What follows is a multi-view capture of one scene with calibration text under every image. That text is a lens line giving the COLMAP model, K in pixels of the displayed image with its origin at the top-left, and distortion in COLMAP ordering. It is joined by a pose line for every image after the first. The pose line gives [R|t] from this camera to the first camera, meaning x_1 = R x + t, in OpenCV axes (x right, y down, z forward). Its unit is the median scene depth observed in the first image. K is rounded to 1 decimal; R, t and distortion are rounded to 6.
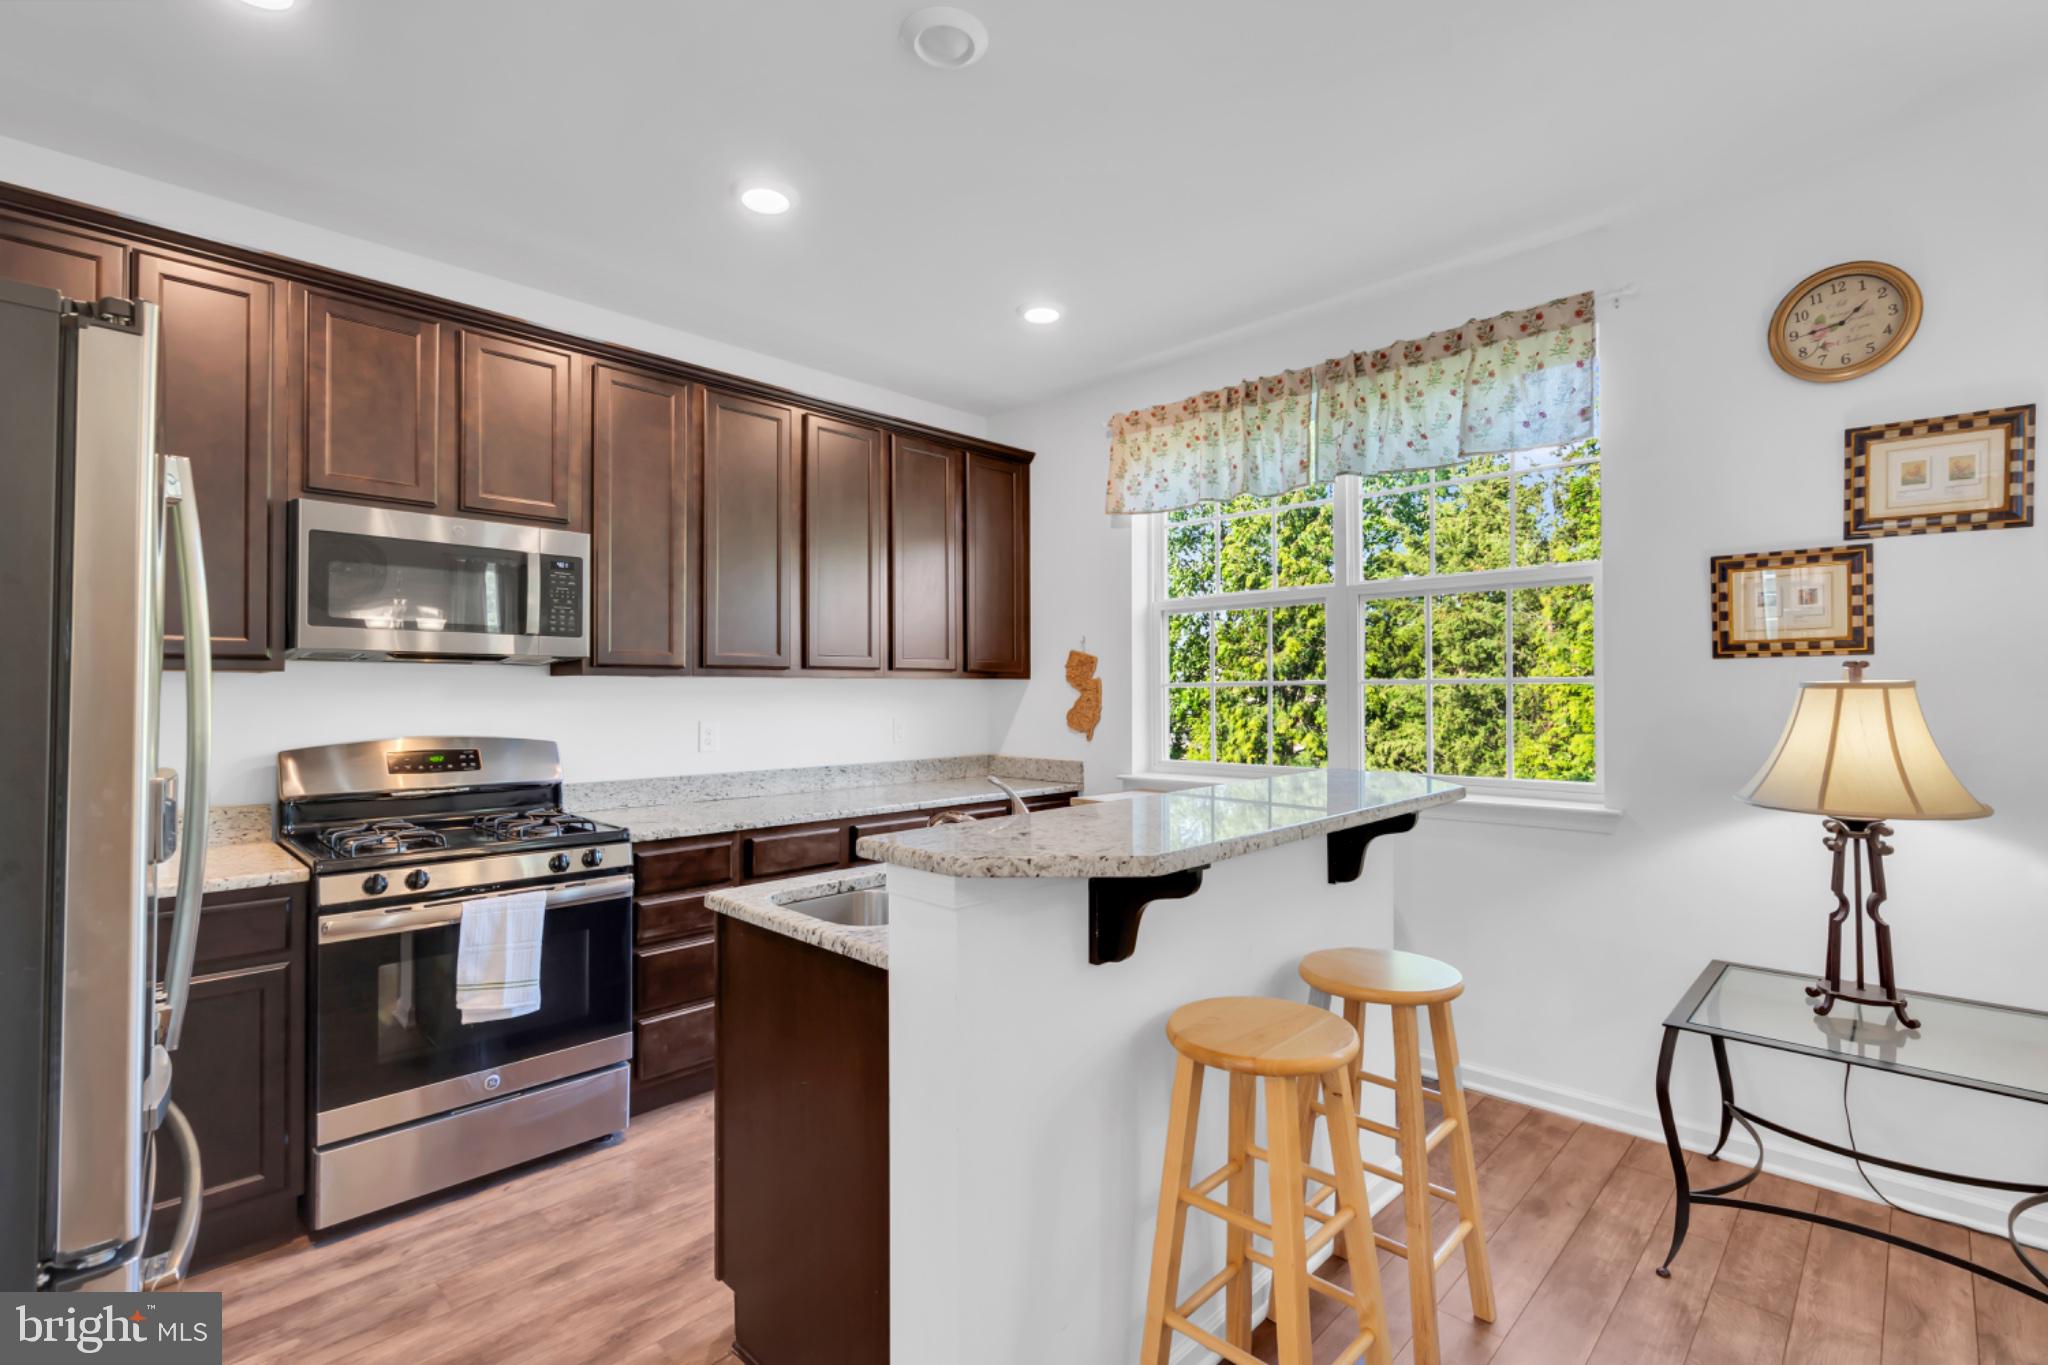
lens RADIAL K [[926.6, 0, 1031.5], [0, 926.6, 678.5], [0, 0, 1]] dist [0.002122, 0.000722]
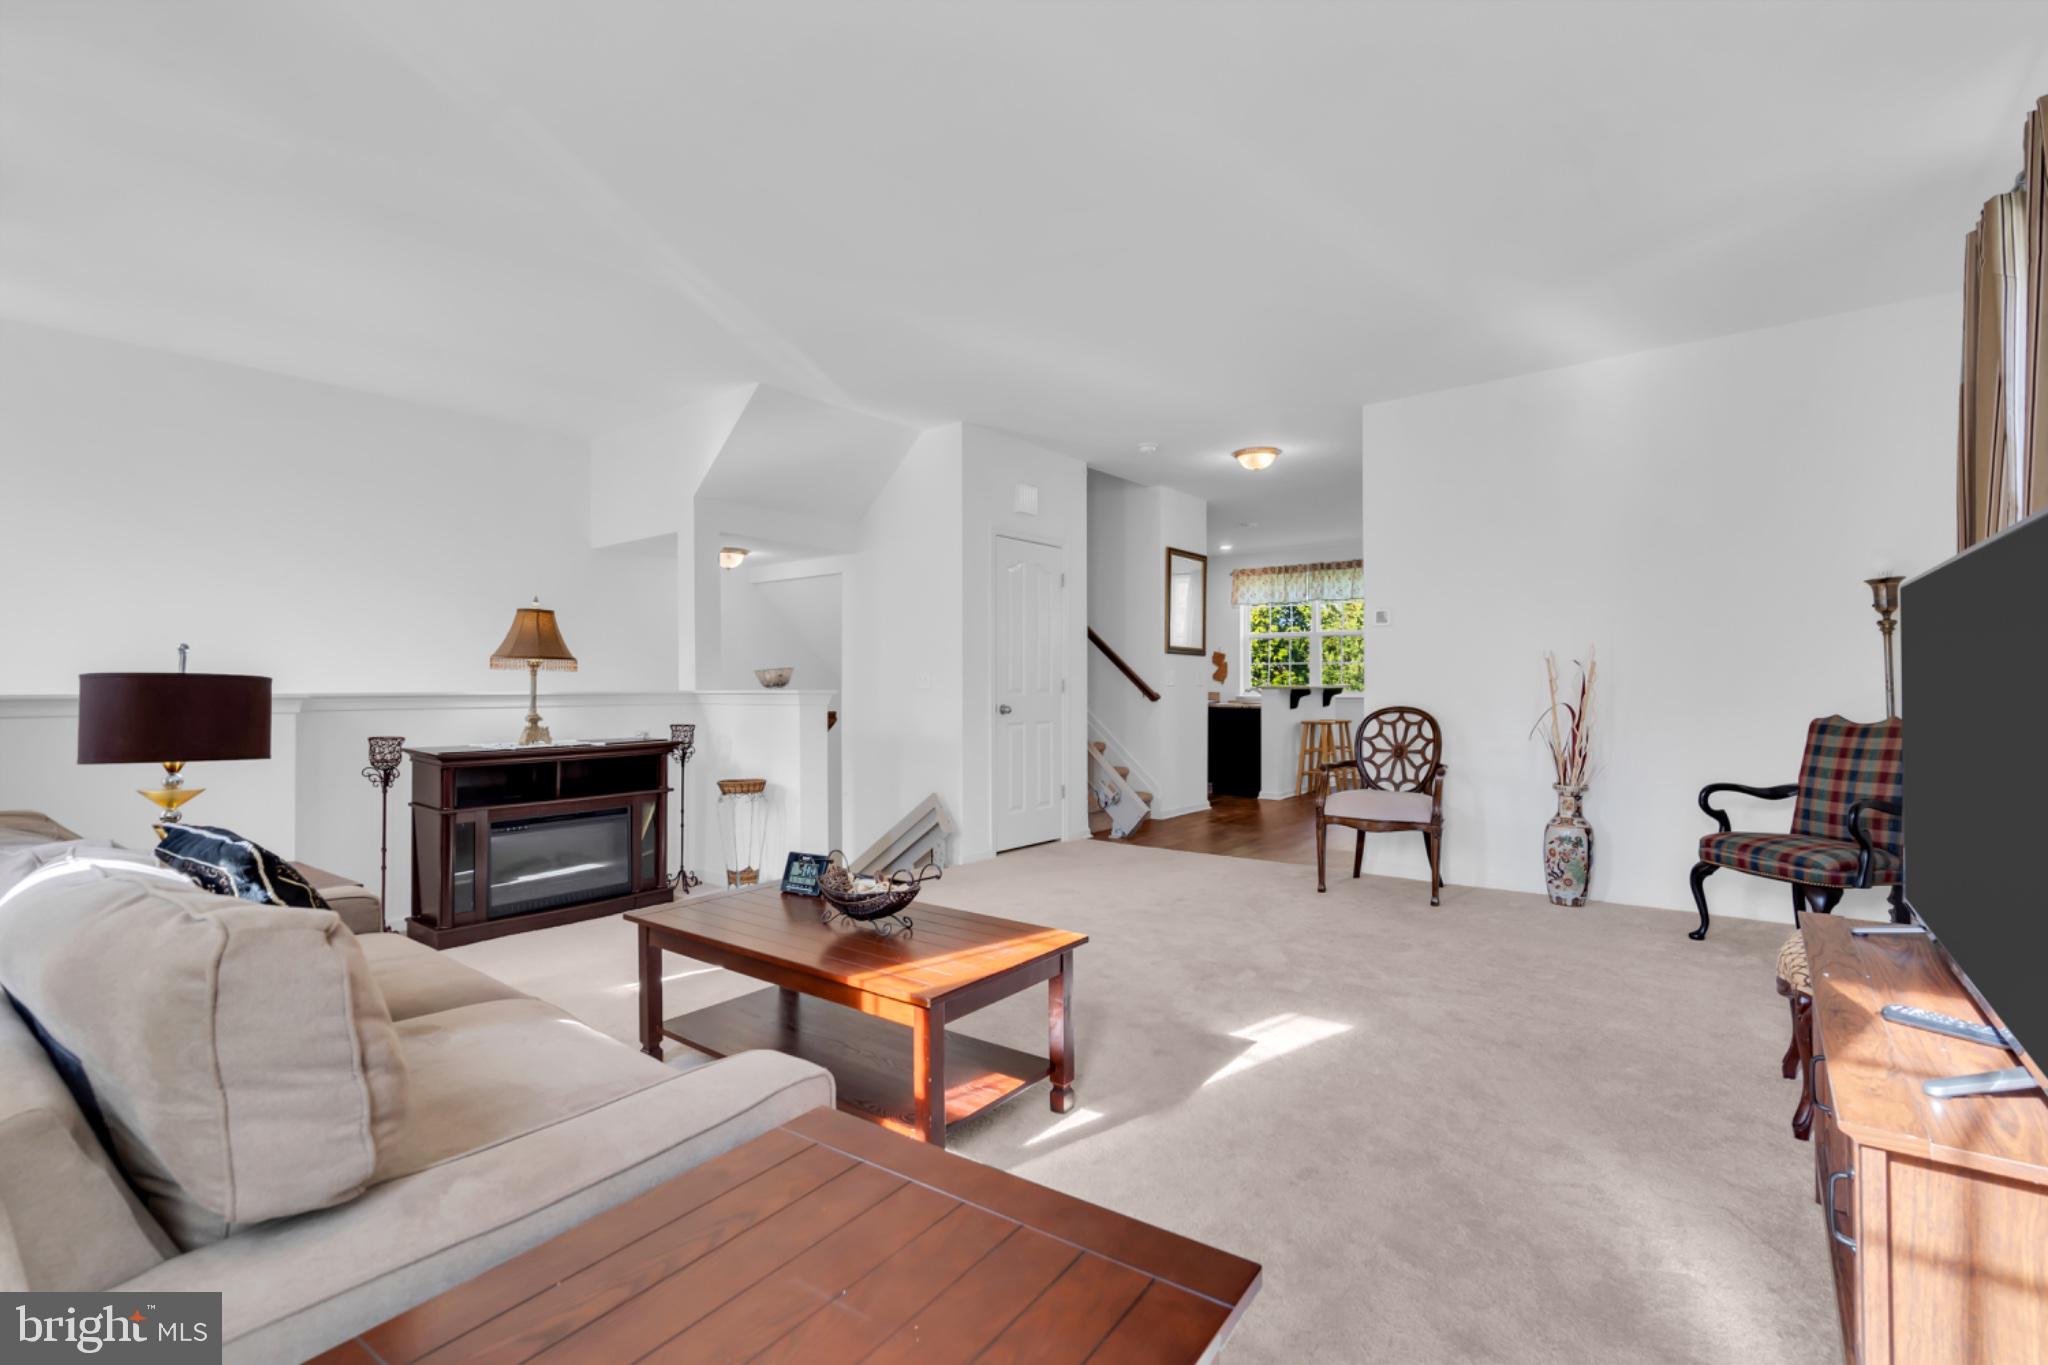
lens RADIAL K [[926.6, 0, 1031.5], [0, 926.6, 678.5], [0, 0, 1]] dist [0.002122, 0.000722]
pose [[0.994853, 0.006344, 0.101134, -1.254168], [-0.007062, 0.999952, 0.006745, 0.055205], [-0.101087, -0.007424, 0.994850, -2.714272]]
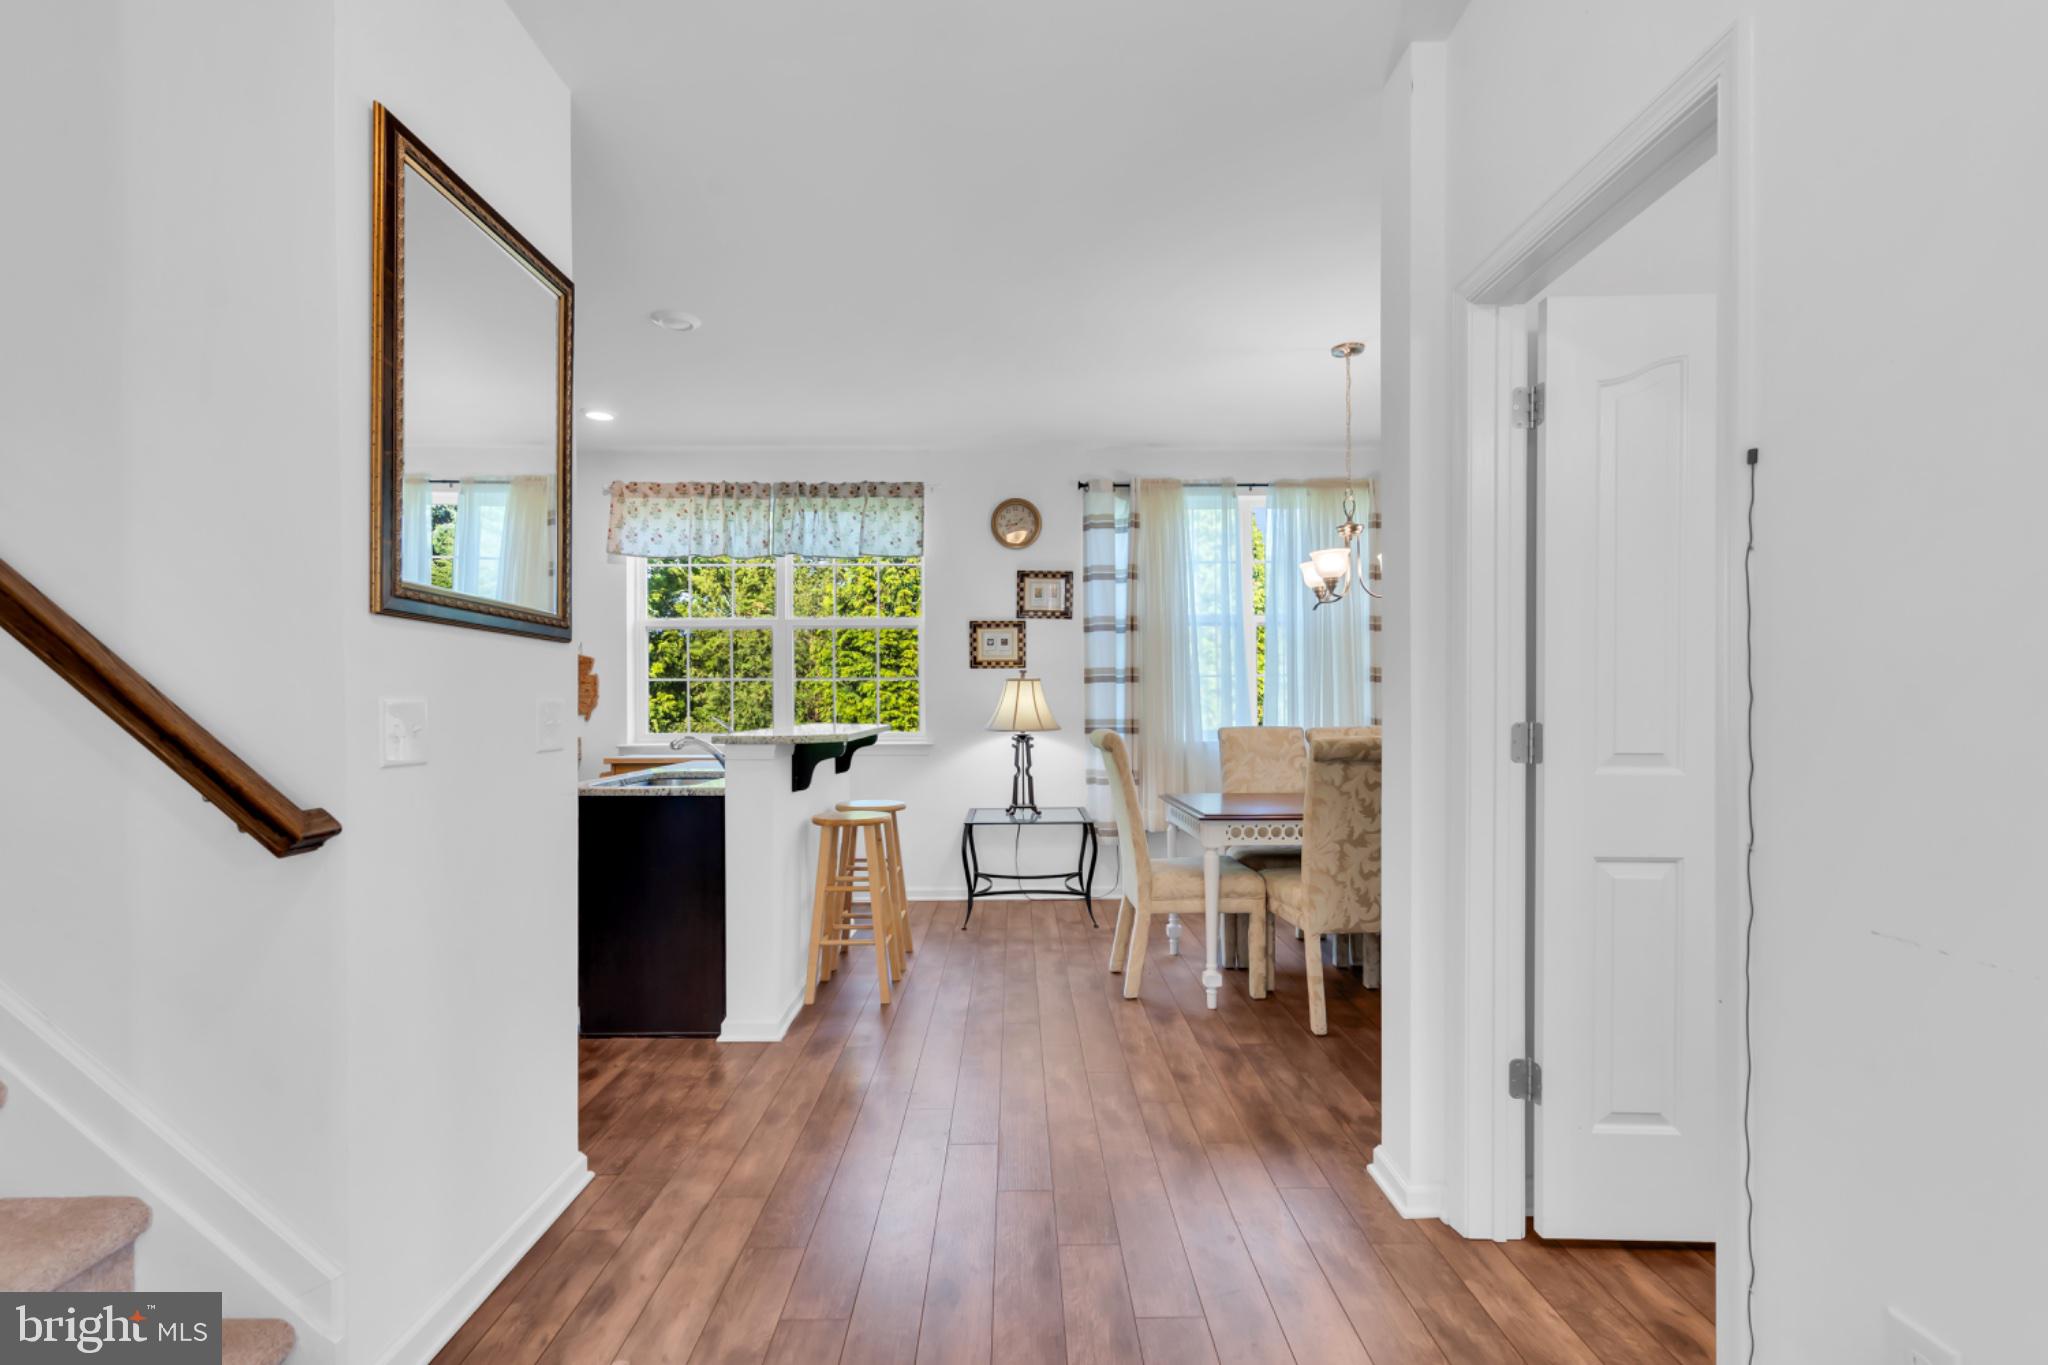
lens RADIAL K [[920.5, 0, 1008.3], [0, 920.5, 686.3], [0, 0, 1]] dist [0.028707, 0.000108]
pose [[0.722183, 0.014454, 0.691551, -0.661861], [-0.008751, 0.999893, -0.011760, 0.043288], [-0.691647, 0.002441, 0.722232, -0.586176]]
